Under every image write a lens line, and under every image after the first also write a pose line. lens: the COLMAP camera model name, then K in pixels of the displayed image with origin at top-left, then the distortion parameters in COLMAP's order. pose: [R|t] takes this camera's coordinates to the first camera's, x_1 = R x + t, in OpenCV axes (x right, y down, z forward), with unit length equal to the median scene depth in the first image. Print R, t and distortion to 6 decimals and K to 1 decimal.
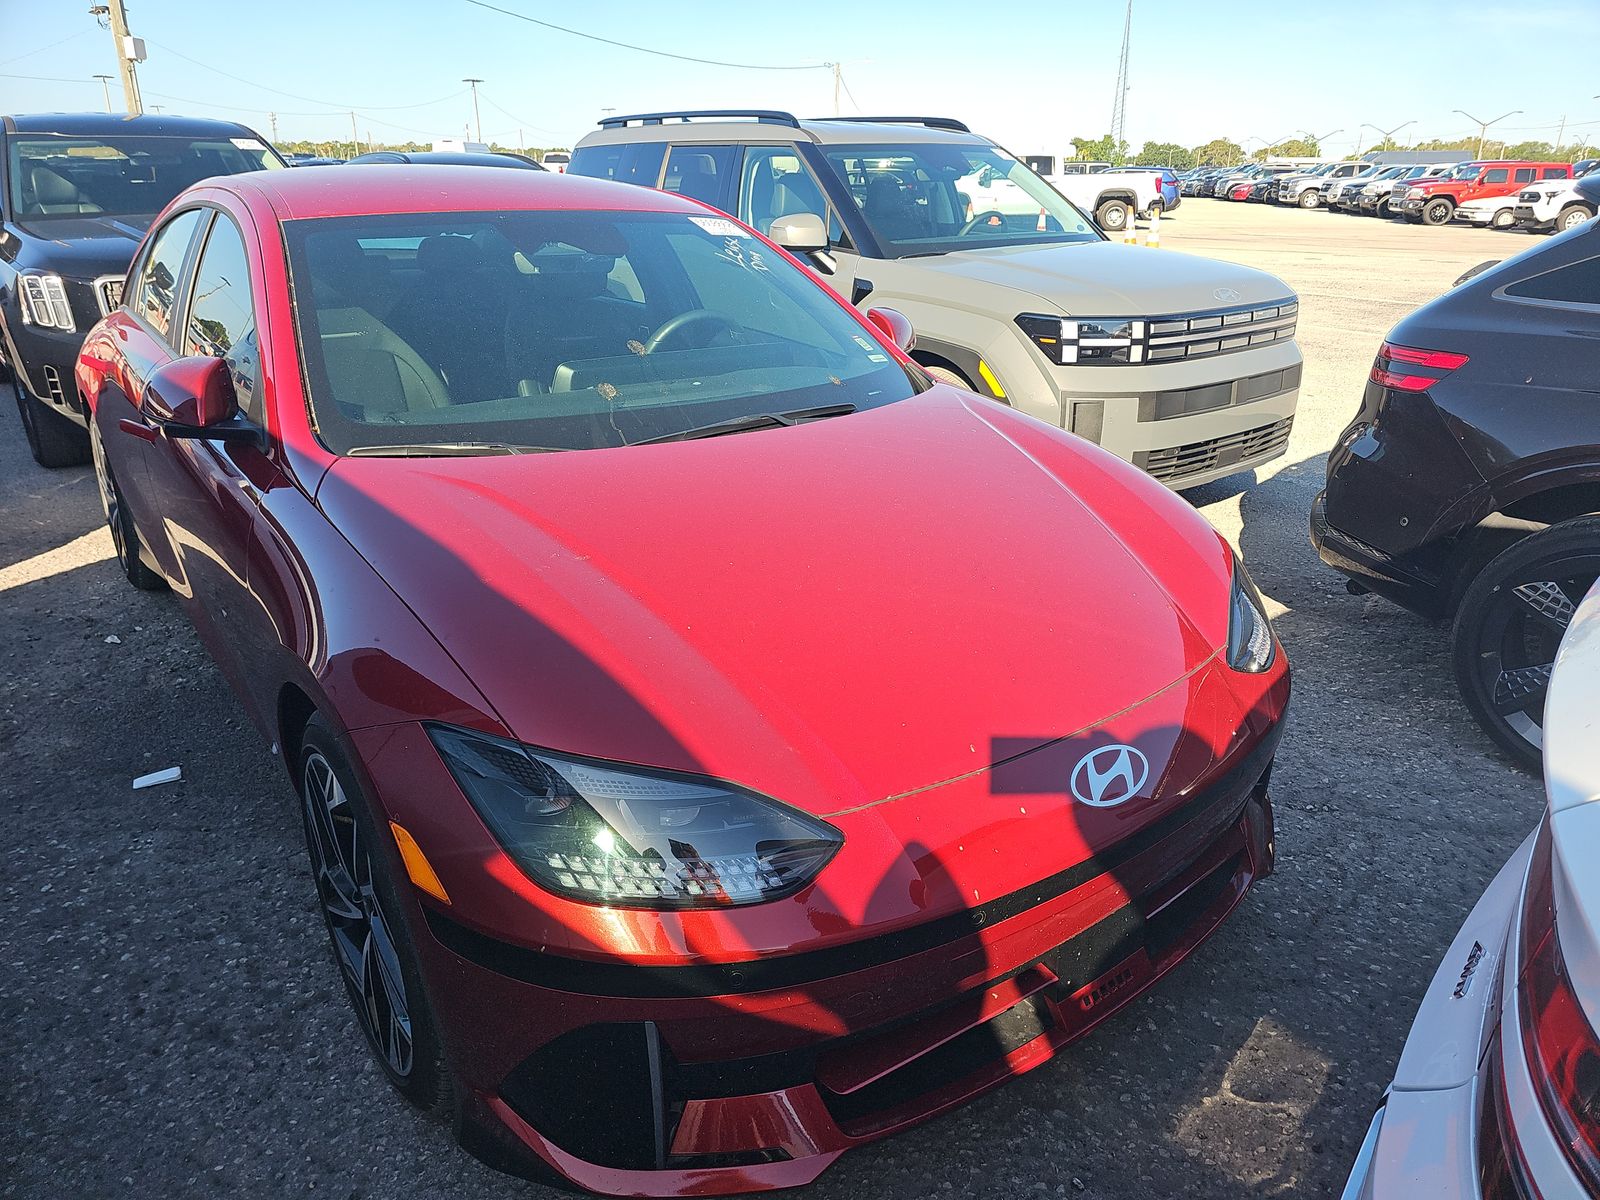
lens RADIAL K [[1077.5, 0, 805.0], [0, 1077.5, 606.0], [0, 0, 1]] dist [0.041990, -0.038343]
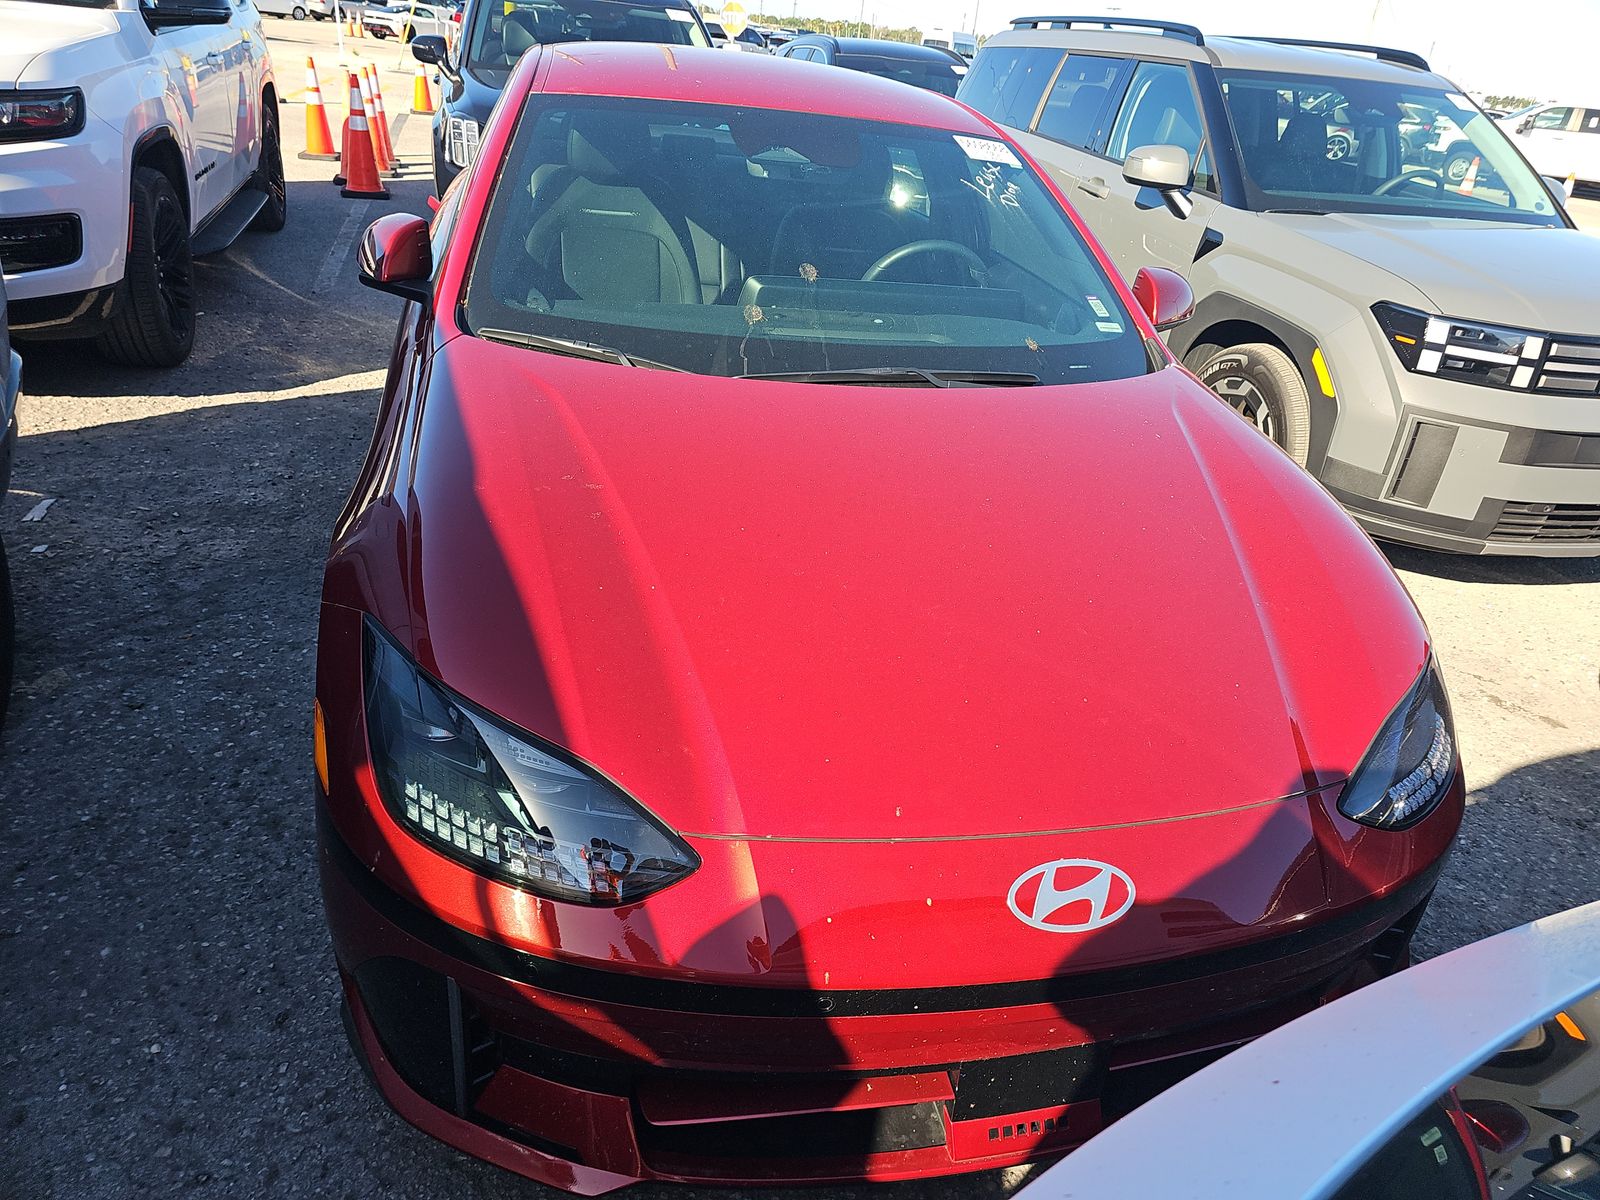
lens RADIAL K [[1077.5, 0, 787.6], [0, 1077.5, 591.9], [0, 0, 1]] dist [0.041990, -0.038343]
pose [[0.909568, 0.257733, -0.325974, 0.118315], [-0.235441, 0.966001, 0.106818, -0.040339], [0.342422, -0.020411, 0.939324, 0.068079]]
